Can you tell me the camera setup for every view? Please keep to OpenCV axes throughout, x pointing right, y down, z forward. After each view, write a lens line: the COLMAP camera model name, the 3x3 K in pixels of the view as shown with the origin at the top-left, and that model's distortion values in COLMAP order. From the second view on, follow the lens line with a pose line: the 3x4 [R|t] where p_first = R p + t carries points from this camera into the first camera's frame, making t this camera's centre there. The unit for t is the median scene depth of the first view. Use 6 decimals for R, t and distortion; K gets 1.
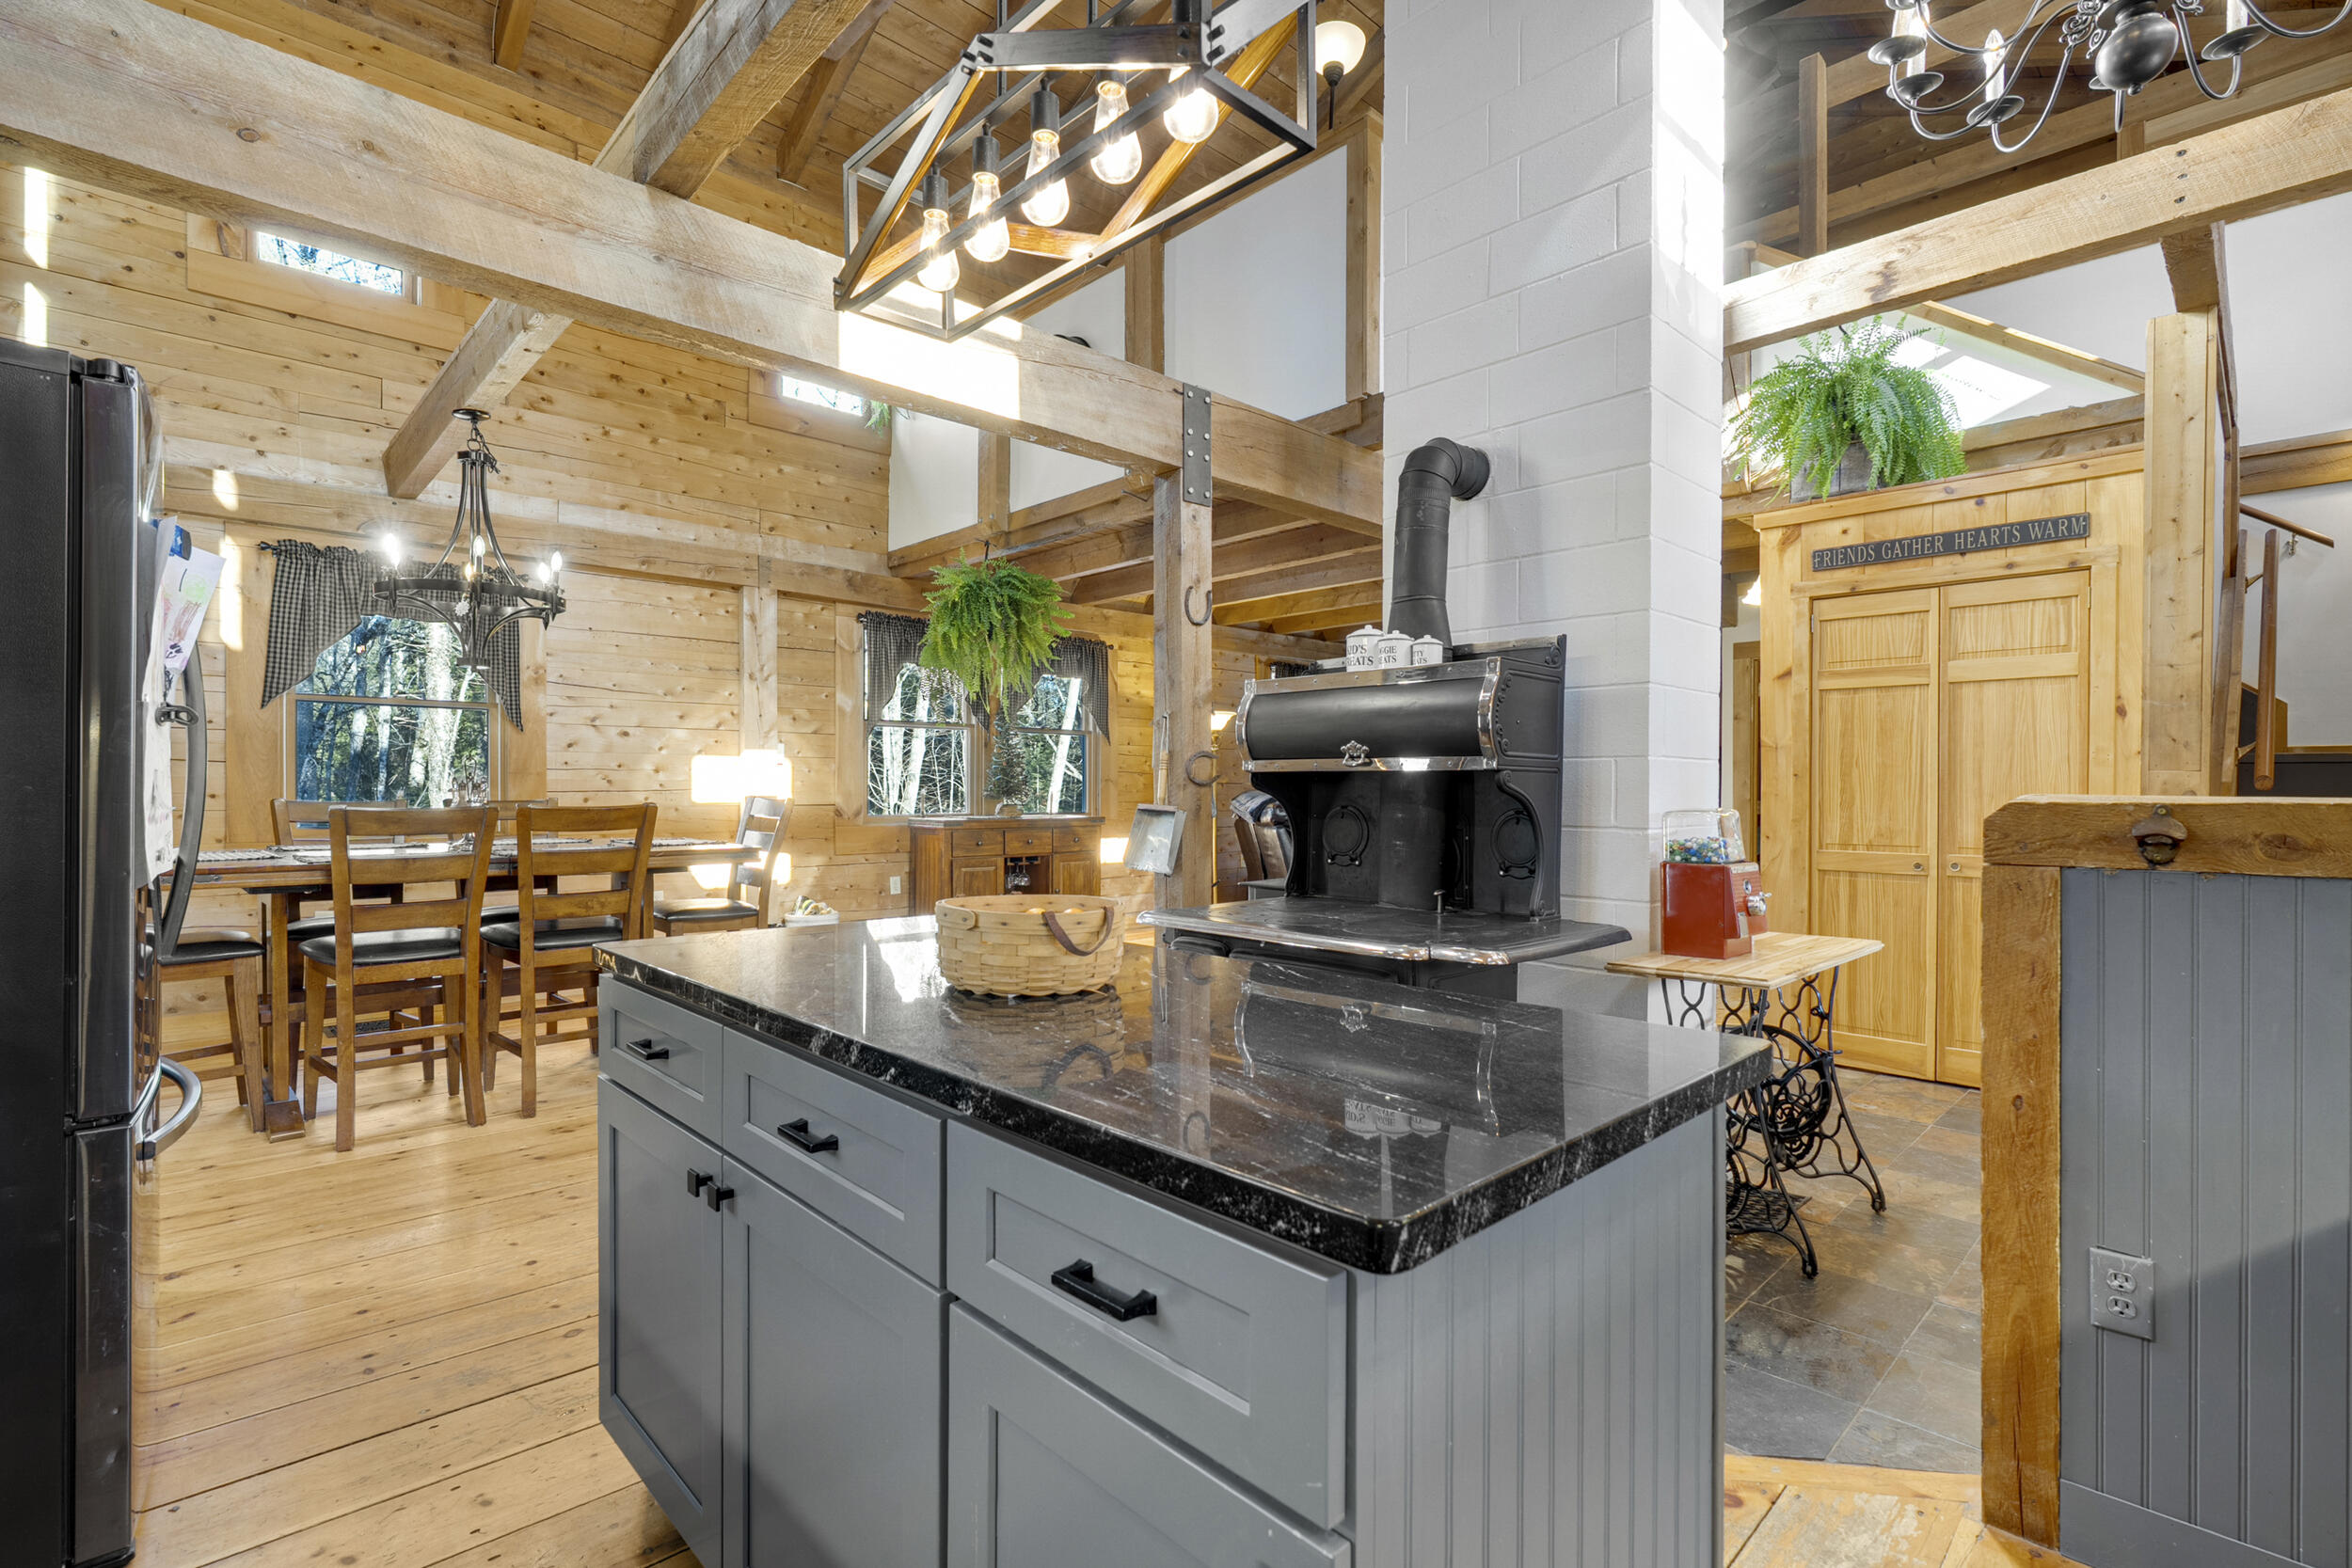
lens RADIAL K [[1074.1, 0, 1185.4], [0, 1074.1, 789.9], [0, 0, 1]] dist [-0.003018, 0.000274]
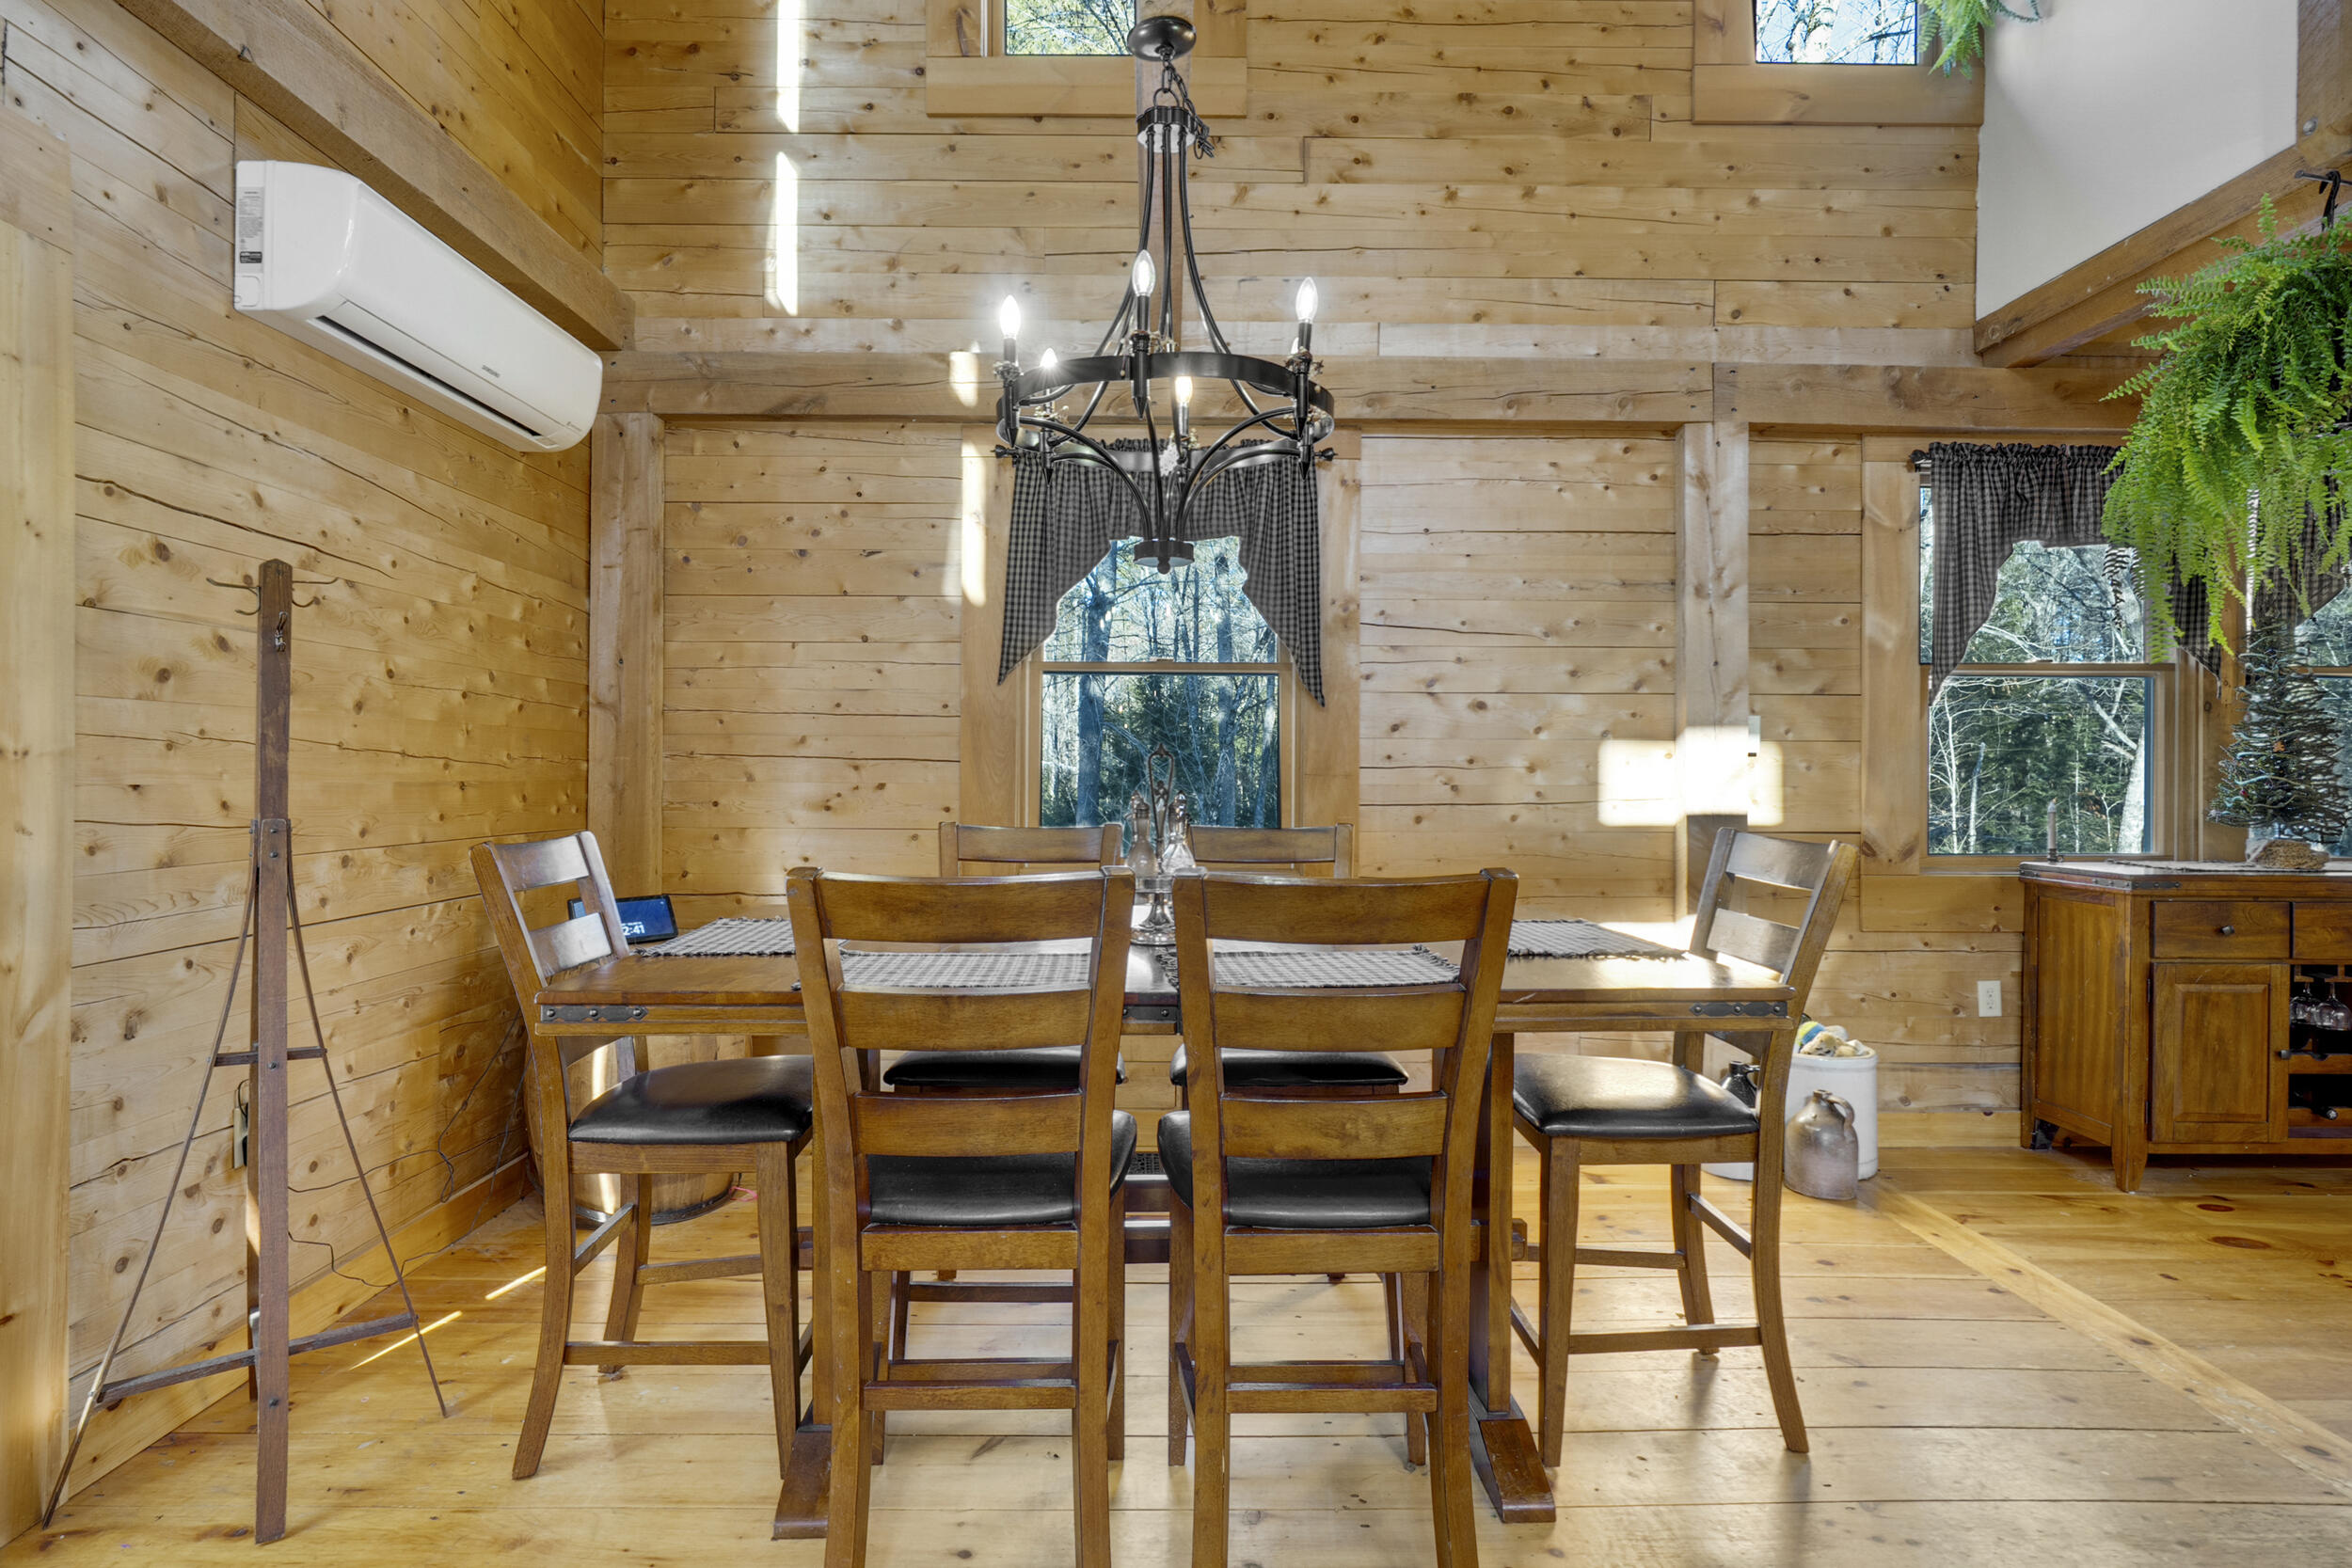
lens RADIAL K [[1166.6, 0, 1165.6], [0, 1166.6, 771.6], [0, 0, 1]] dist [-0.003427, 0.000002]
pose [[0.717267, -0.000404, -0.696799, -0.194641], [-0.004969, 0.999971, -0.005695, -0.011688], [0.696781, 0.007547, 0.717244, 0.408481]]
